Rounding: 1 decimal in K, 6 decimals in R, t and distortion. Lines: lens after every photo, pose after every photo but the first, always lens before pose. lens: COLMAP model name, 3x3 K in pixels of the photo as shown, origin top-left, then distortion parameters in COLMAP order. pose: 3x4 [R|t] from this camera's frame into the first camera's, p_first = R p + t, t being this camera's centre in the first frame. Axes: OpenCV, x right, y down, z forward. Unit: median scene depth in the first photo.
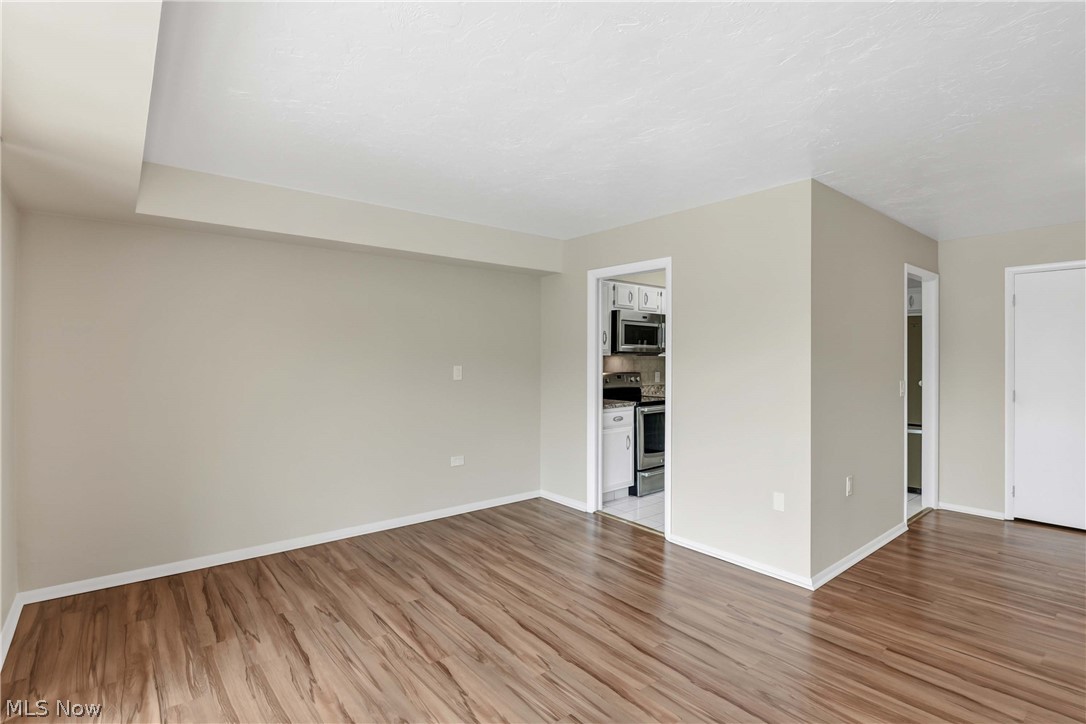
lens RADIAL K [[517.5, 0, 538.0], [0, 517.5, 356.2], [0, 0, 1]] dist [0.002585, -0.009878]
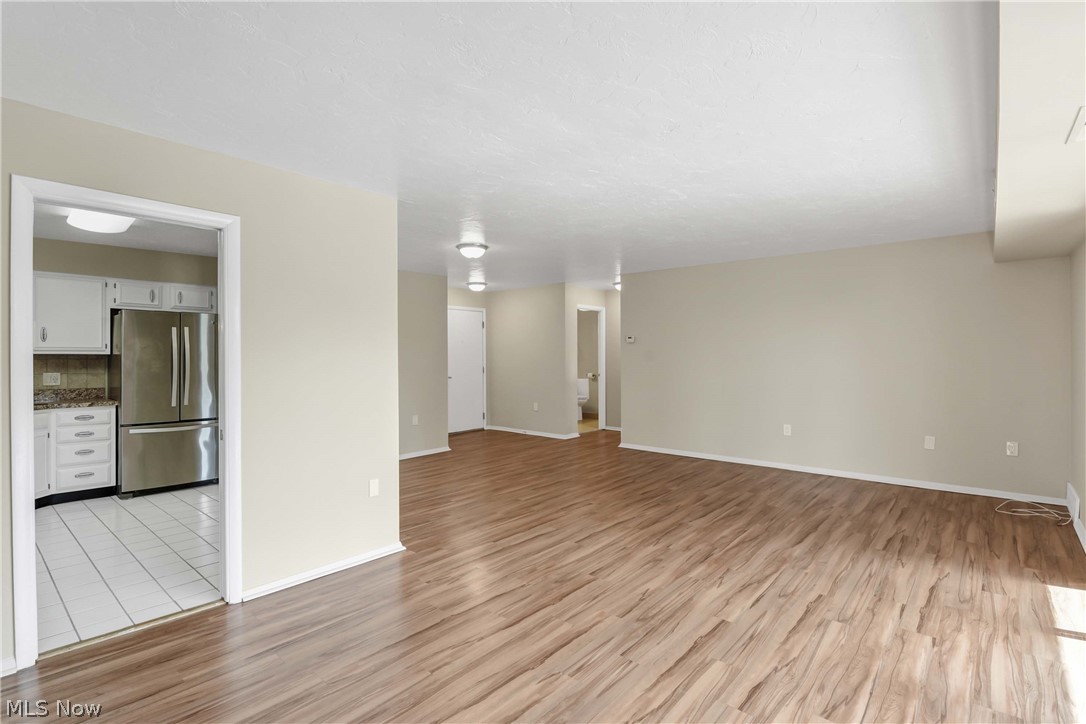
lens RADIAL K [[514.6, 0, 542.5], [0, 514.6, 356.7], [0, 0, 1]] dist [0.004588, -0.009424]
pose [[-0.168077, -0.007050, 0.985749, -0.648722], [0.001357, 0.999972, 0.007383, 0.001924], [-0.985773, 0.002578, -0.168063, 0.838727]]
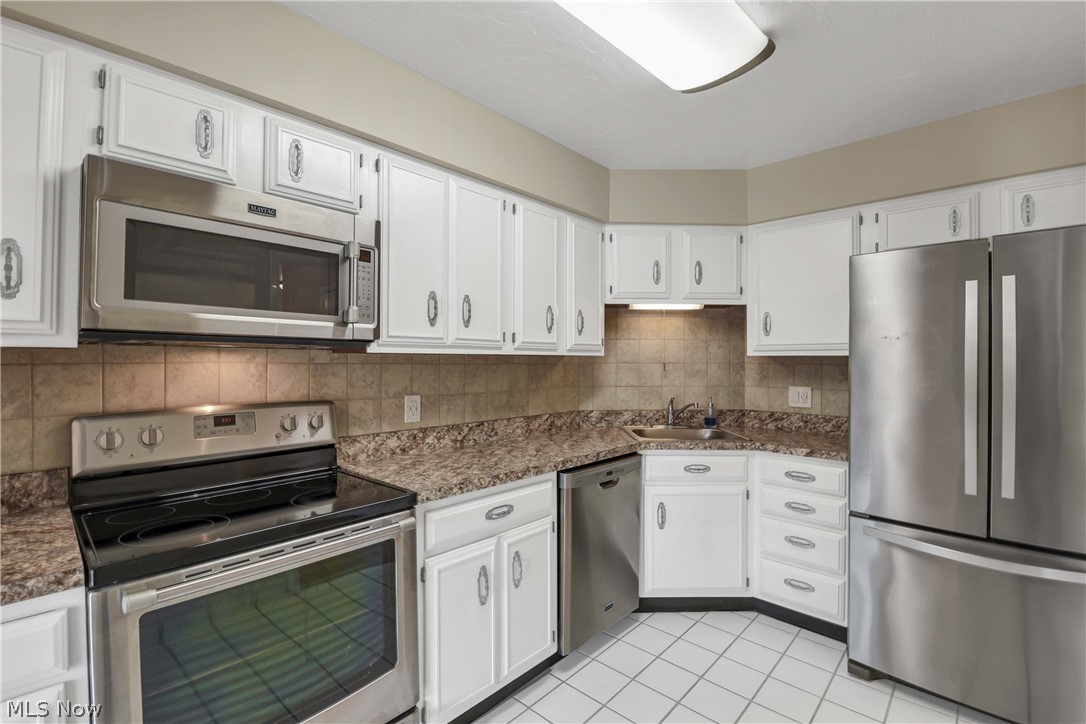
lens RADIAL K [[482.4, 0, 544.7], [0, 482.4, 358.9], [0, 0, 1]] dist [-0.000692, -0.009432]
pose [[0.990363, -0.003455, 0.138454, 0.539637], [0.004302, 0.999974, -0.005817, 0.011269], [-0.138431, 0.006357, 0.990352, 1.216786]]
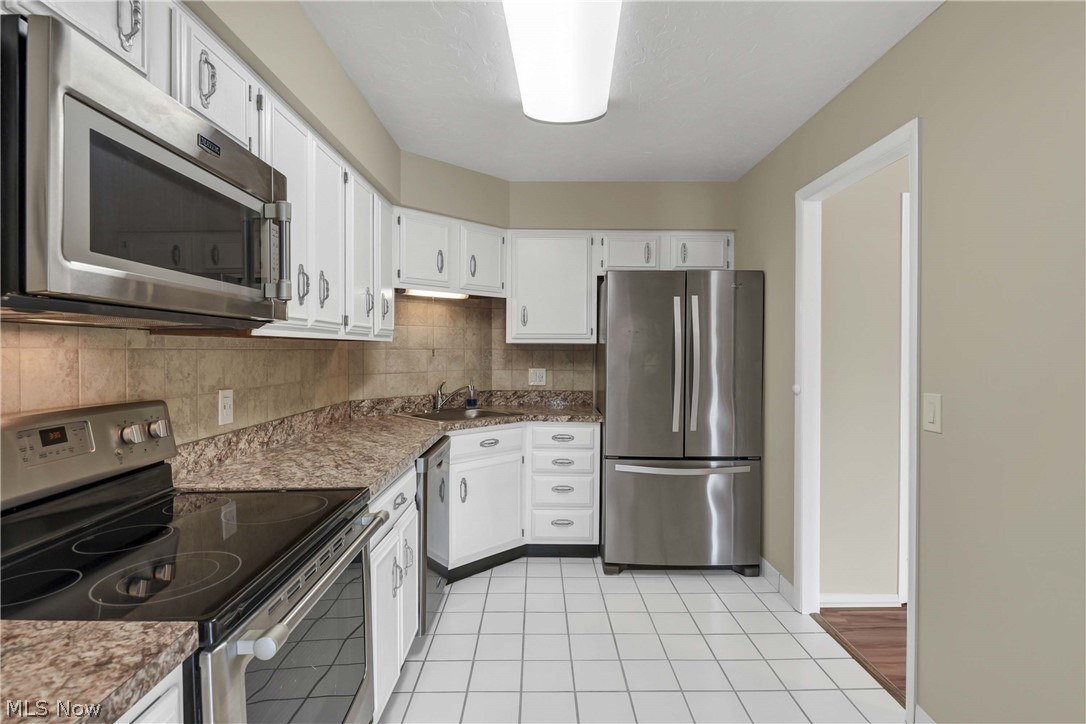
lens RADIAL K [[530.8, 0, 545.5], [0, 530.8, 357.1], [0, 0, 1]] dist [-0.002611, -0.001015]
pose [[0.626128, -0.016277, 0.779550, 0.206180], [0.002136, 0.999814, 0.019160, 0.011121], [-0.779717, -0.010332, 0.626047, 1.274502]]
